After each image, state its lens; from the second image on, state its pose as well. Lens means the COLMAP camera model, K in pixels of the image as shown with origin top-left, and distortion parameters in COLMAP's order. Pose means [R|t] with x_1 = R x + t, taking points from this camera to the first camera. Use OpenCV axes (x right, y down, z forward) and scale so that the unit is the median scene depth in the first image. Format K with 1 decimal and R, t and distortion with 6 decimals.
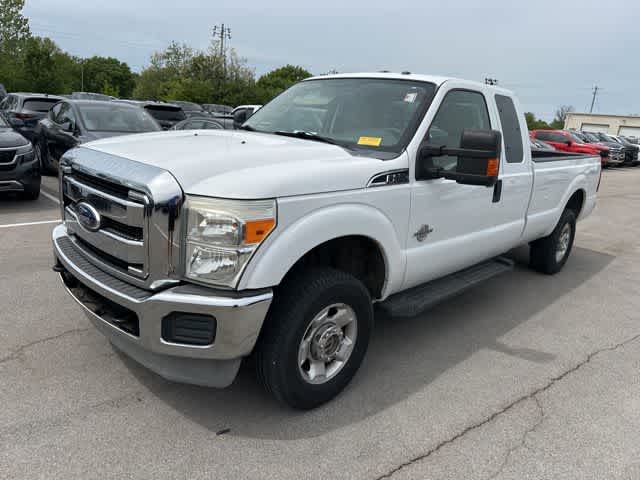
lens RADIAL K [[452.5, 0, 315.3], [0, 452.5, 239.8], [0, 0, 1]] dist [0.061847, -0.069162]
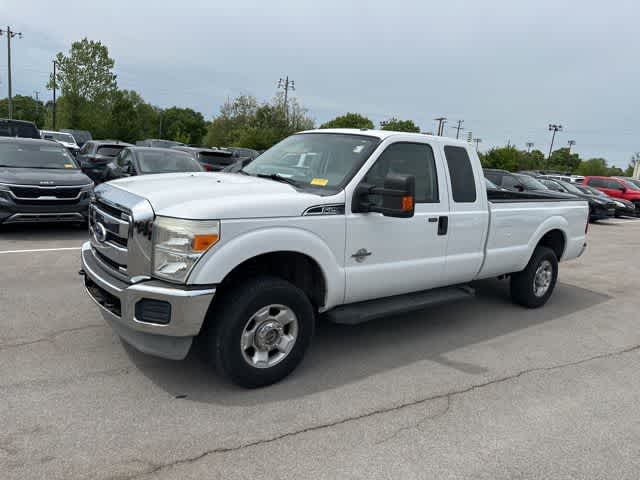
lens RADIAL K [[452.2, 0, 320.0], [0, 452.2, 240.0], [0, 0, 1]] dist [0.062961, -0.067470]
pose [[0.992164, 0.027095, -0.121972, 0.285058], [-0.038296, 0.995165, -0.090440, 0.061345], [0.118931, 0.094403, 0.988405, -0.246720]]
